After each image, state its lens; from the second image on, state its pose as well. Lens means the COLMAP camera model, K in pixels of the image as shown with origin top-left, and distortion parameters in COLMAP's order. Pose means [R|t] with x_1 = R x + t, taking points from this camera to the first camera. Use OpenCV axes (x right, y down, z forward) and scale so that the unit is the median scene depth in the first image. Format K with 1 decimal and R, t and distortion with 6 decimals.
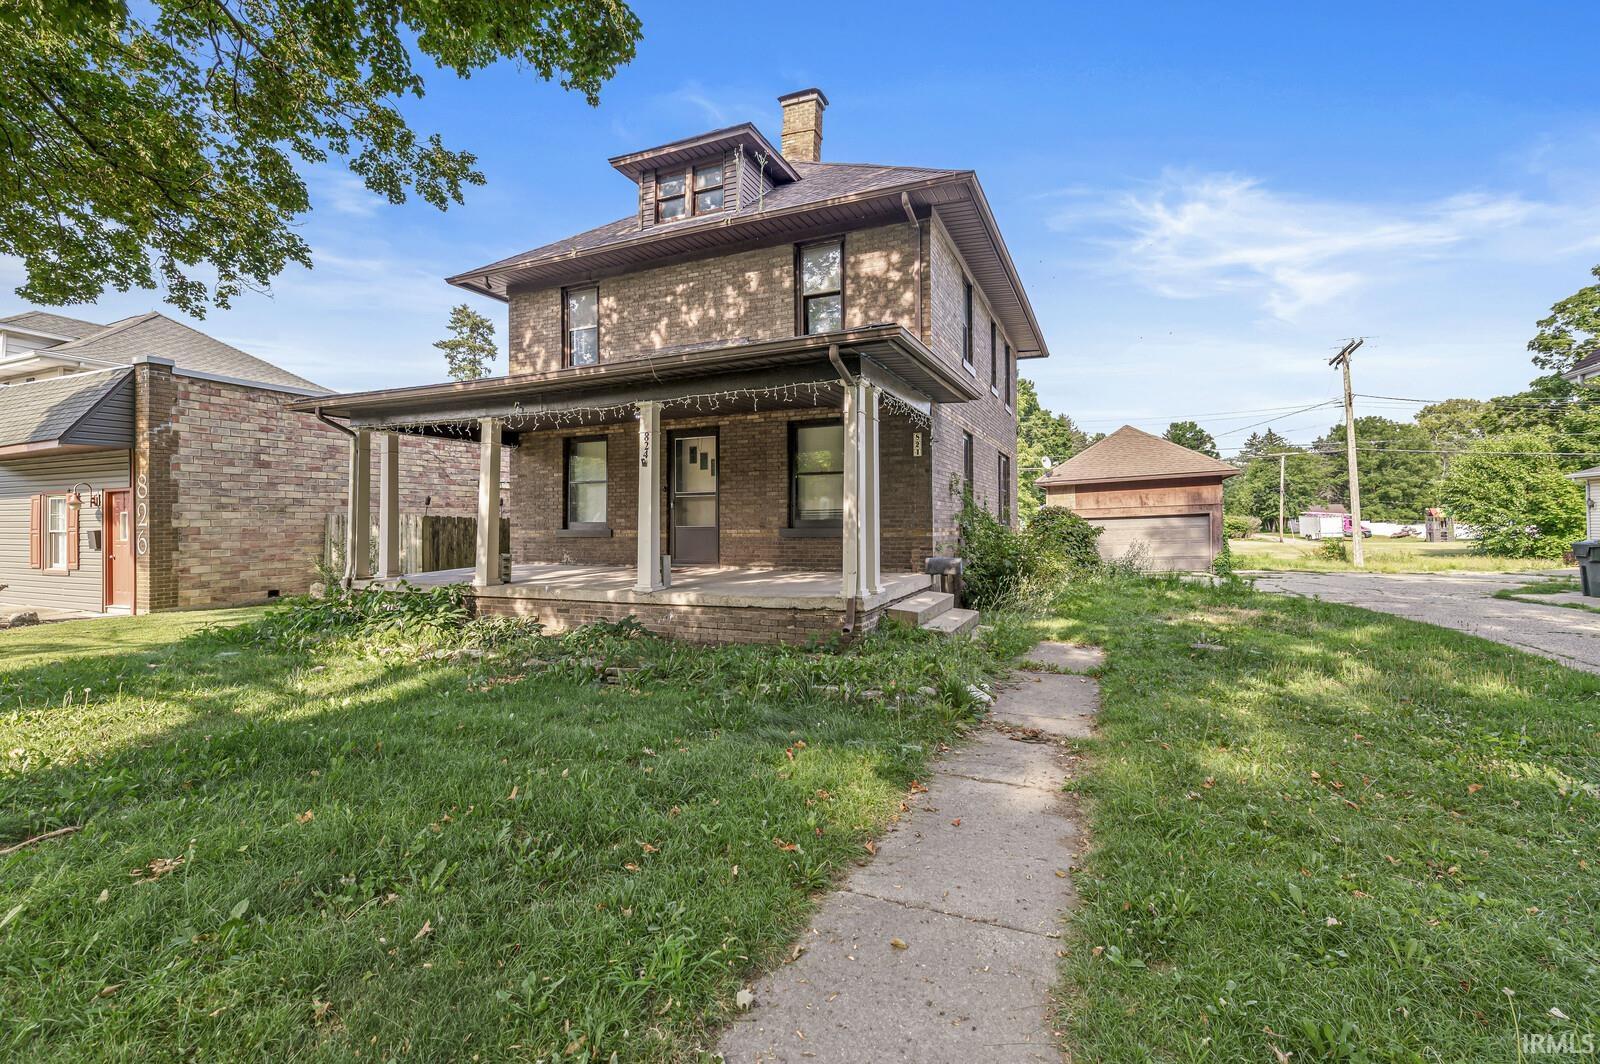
lens RADIAL K [[725.5, 0, 809.6], [0, 725.5, 531.6], [0, 0, 1]] dist [0.004464, 0.000393]
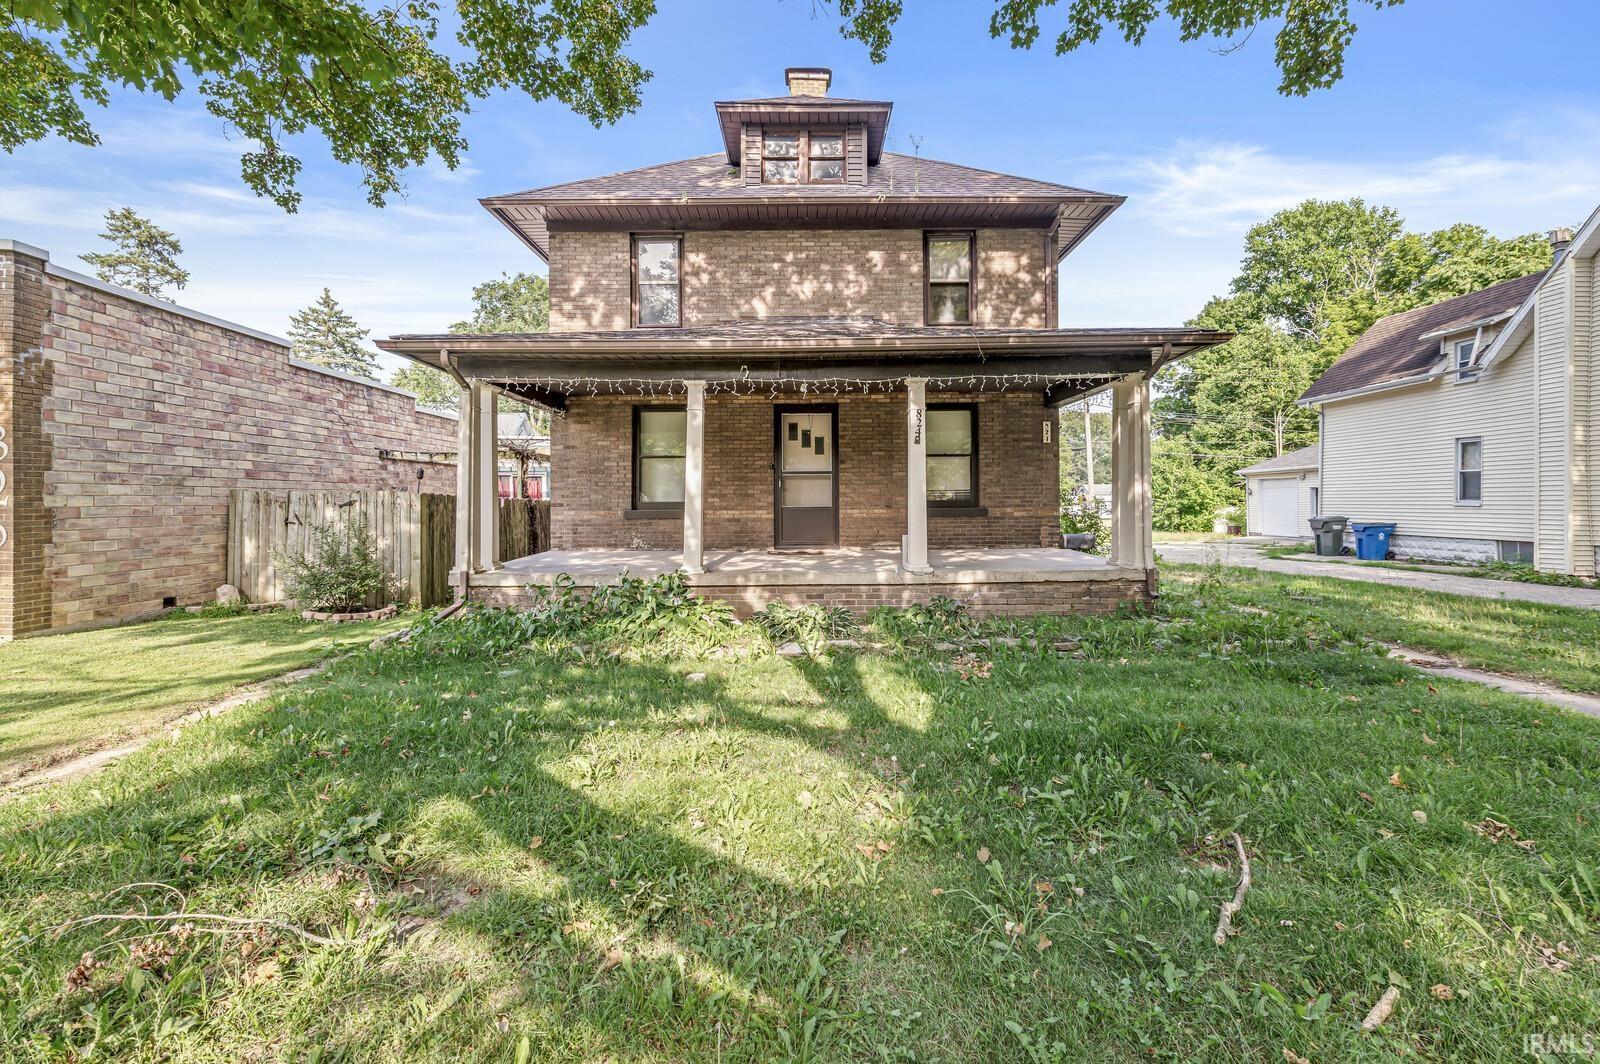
lens RADIAL K [[725.5, 0, 812.6], [0, 725.5, 521.6], [0, 0, 1]] dist [0.004464, 0.000393]
pose [[0.908915, -0.007625, 0.416912, -0.522408], [0.003459, 0.999936, 0.010749, 0.002318], [-0.416968, -0.008328, 0.908883, 0.113925]]
